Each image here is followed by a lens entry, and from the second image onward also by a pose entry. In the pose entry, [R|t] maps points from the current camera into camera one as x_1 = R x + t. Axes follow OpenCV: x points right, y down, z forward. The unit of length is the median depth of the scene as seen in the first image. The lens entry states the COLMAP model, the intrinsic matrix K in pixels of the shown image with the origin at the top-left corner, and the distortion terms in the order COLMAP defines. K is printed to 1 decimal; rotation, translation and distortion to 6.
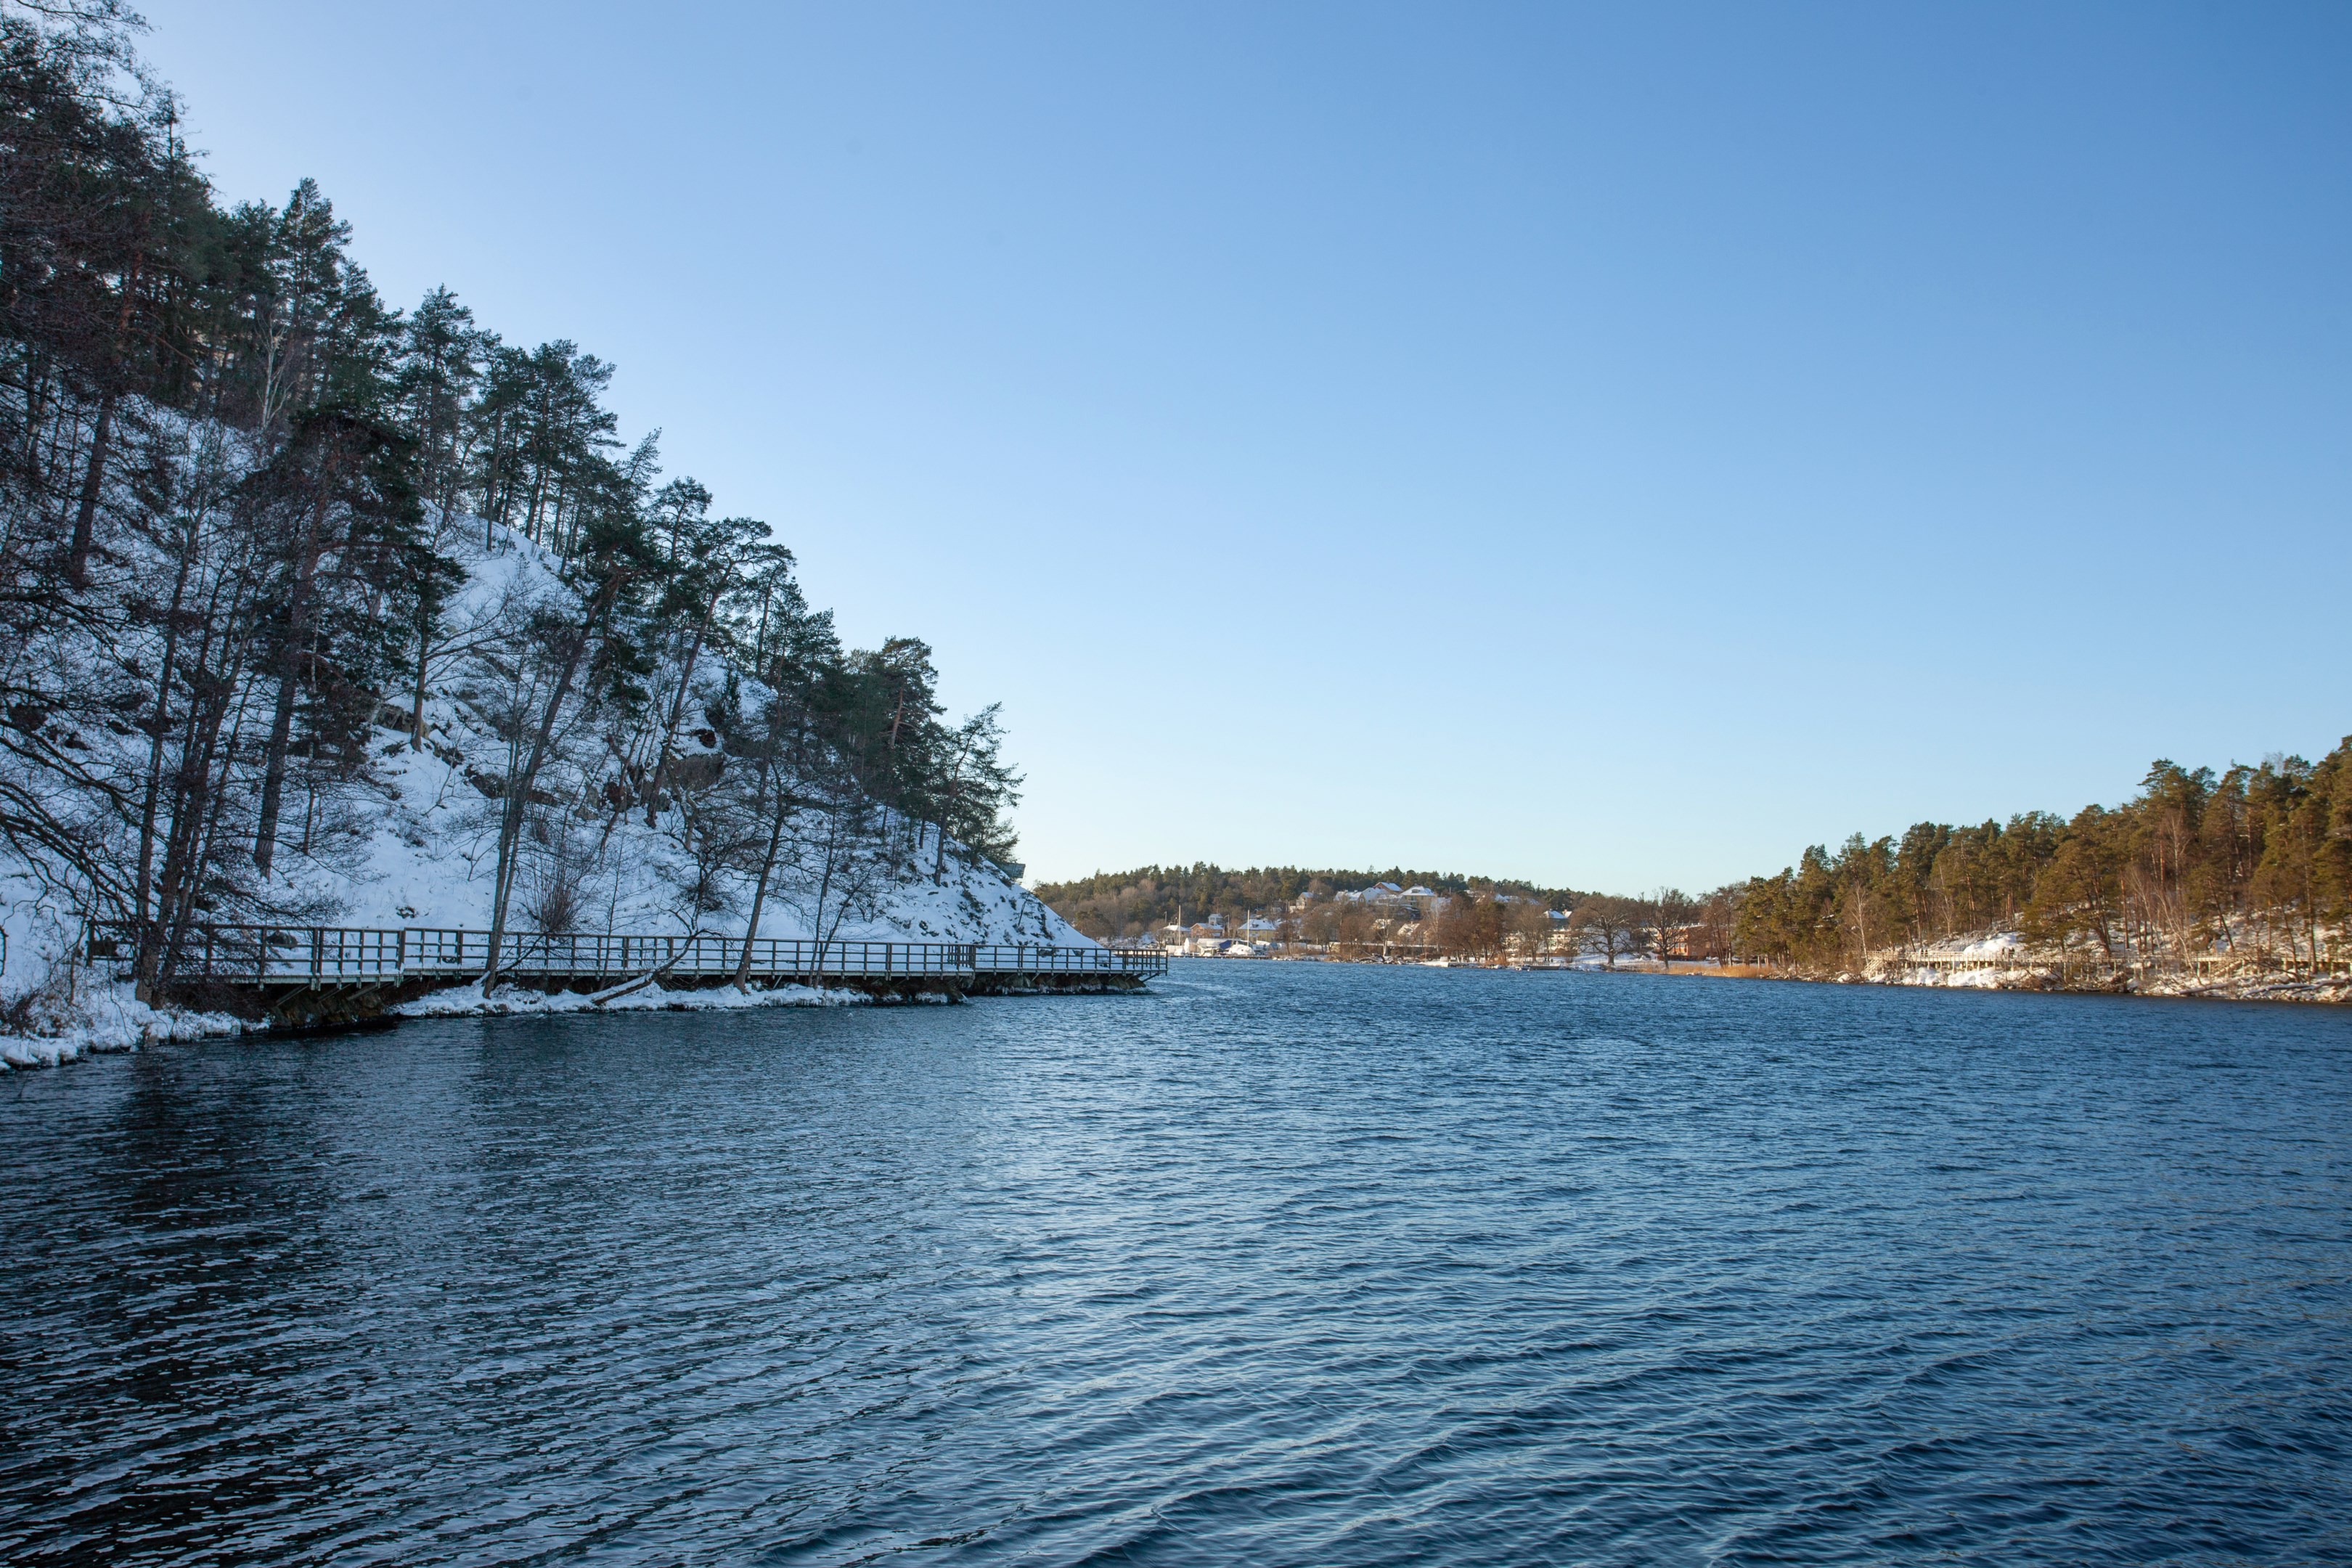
lens RADIAL K [[2141.4, 0, 1182.4], [0, 2141.4, 775.0], [0, 0, 1]] dist [0.021238, 0.043535]
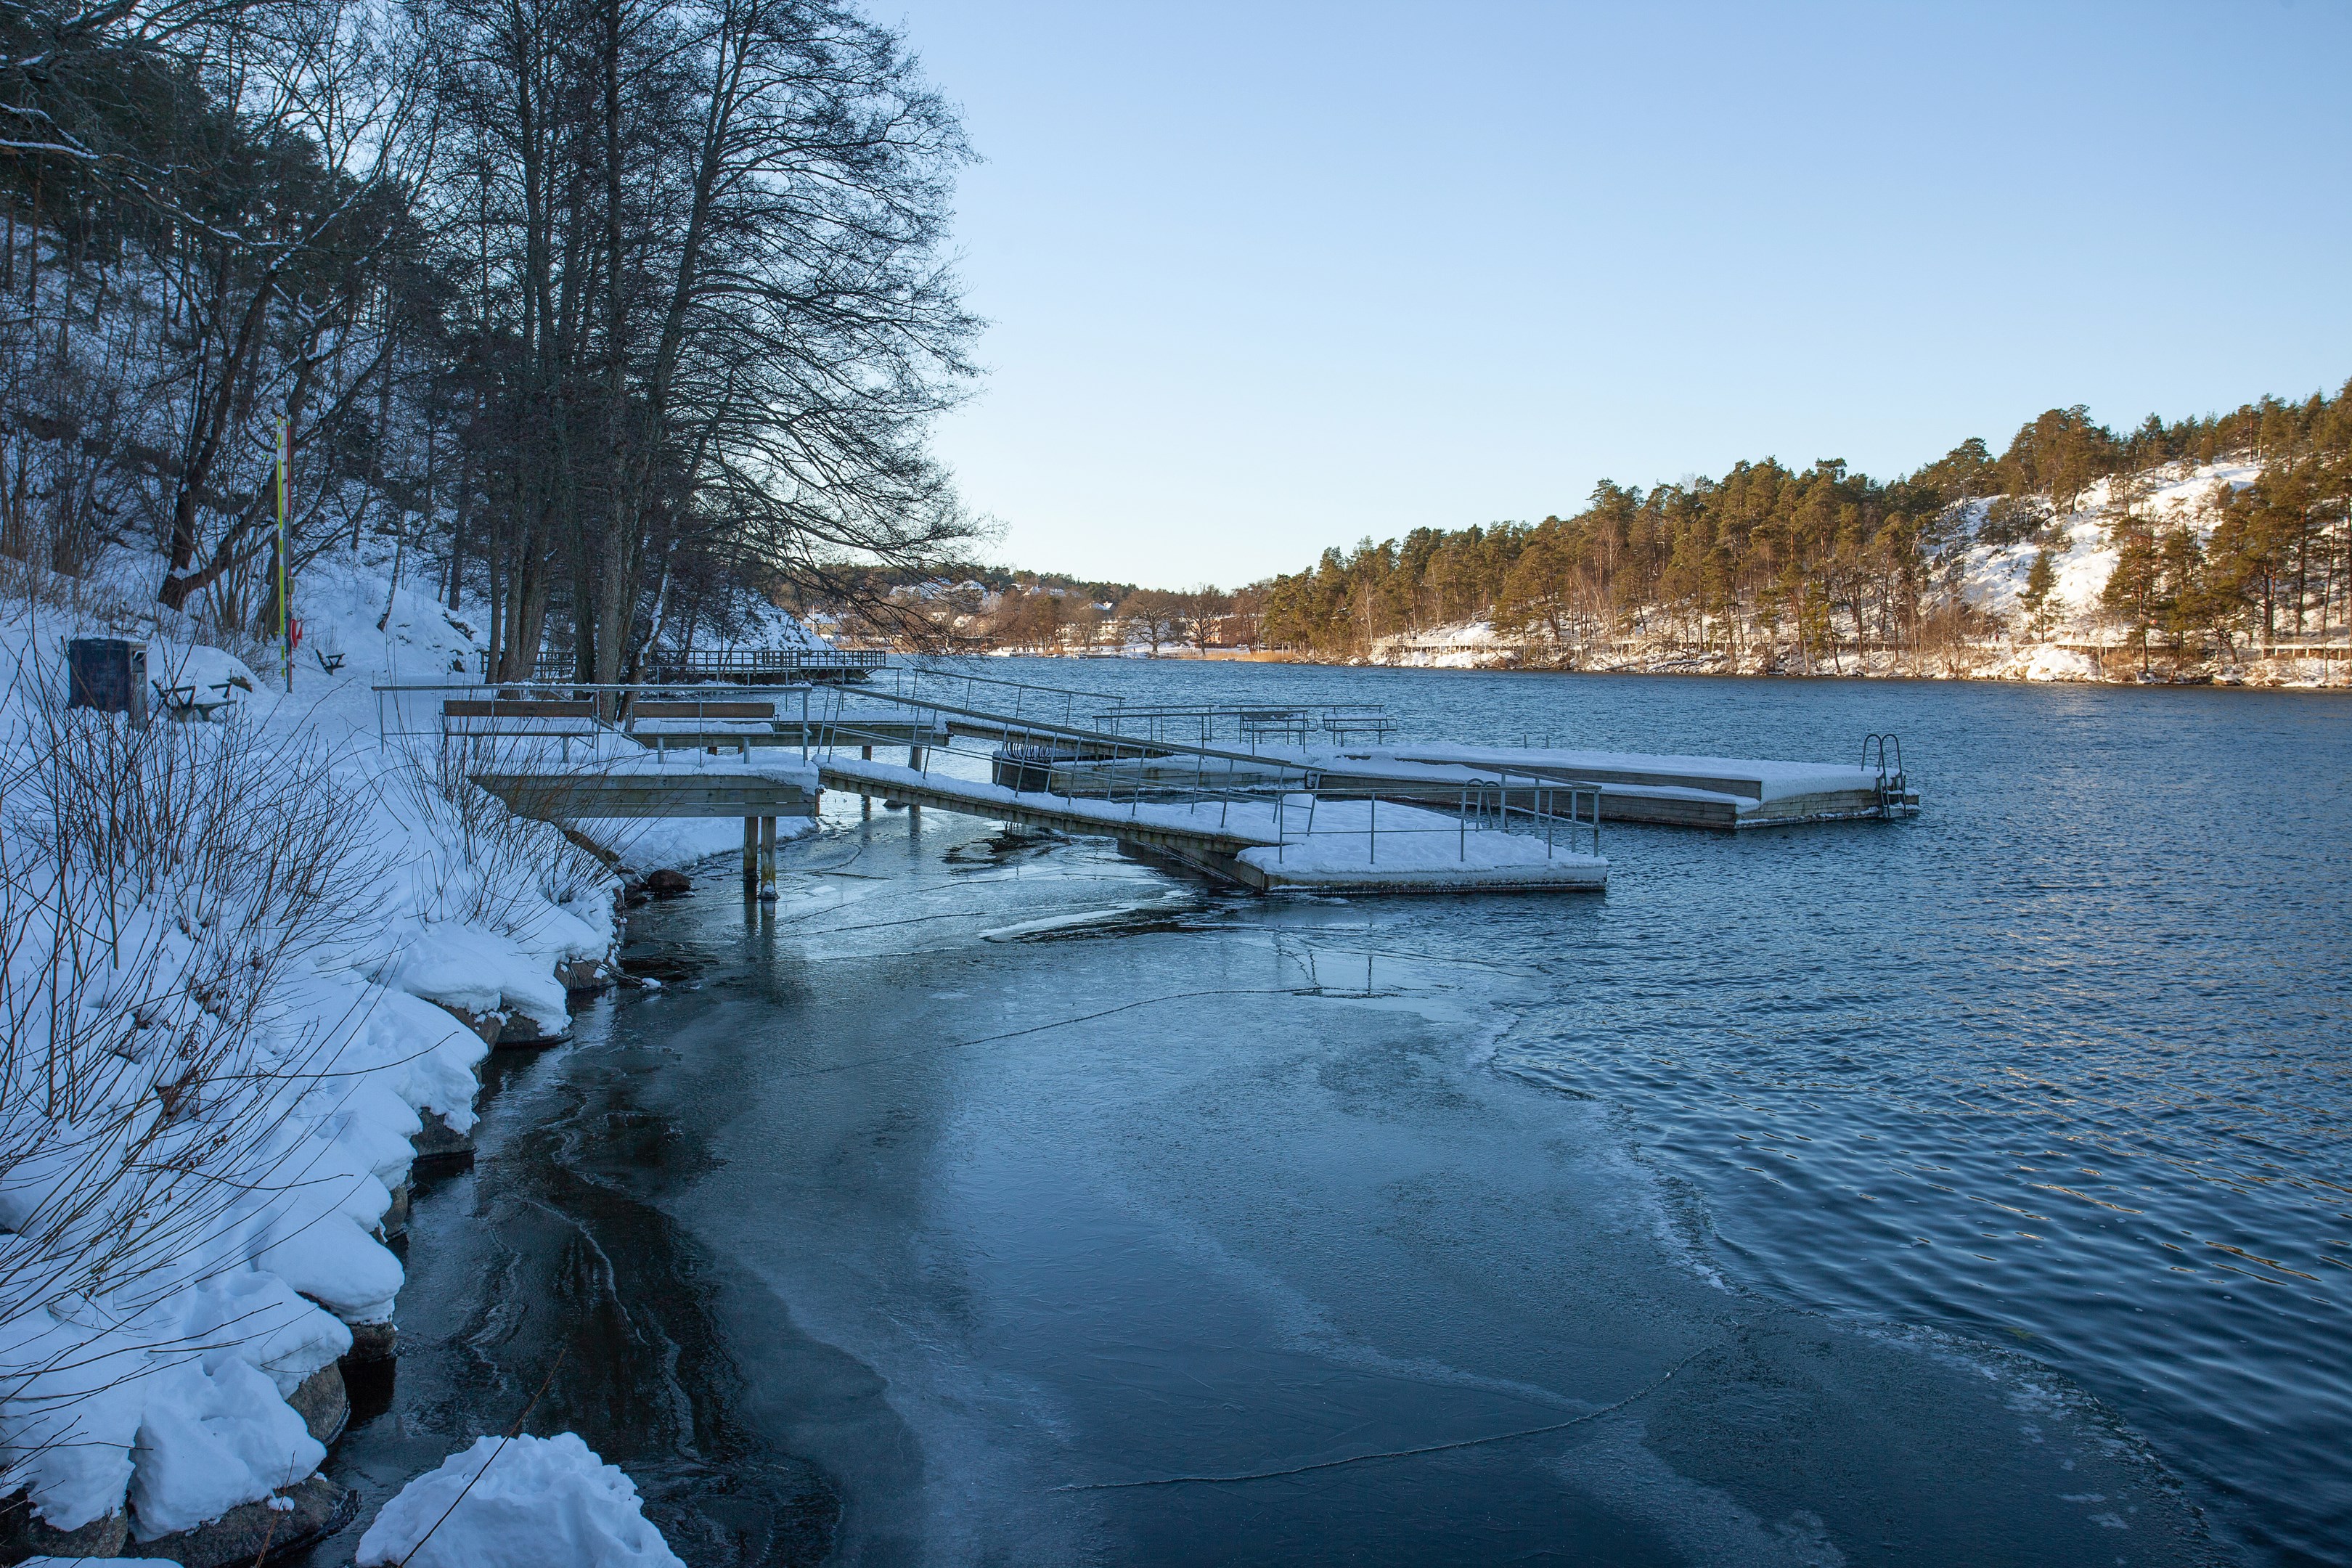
lens RADIAL K [[2164.5, 0, 1172.9], [0, 2164.5, 783.7], [0, 0, 1]] dist [0.006230, 0.000000]
pose [[0.976857, -0.026730, 0.212215, -0.046007], [-0.004982, 0.989048, 0.147509, -0.014826], [-0.213834, -0.145153, 0.966026, -0.146516]]
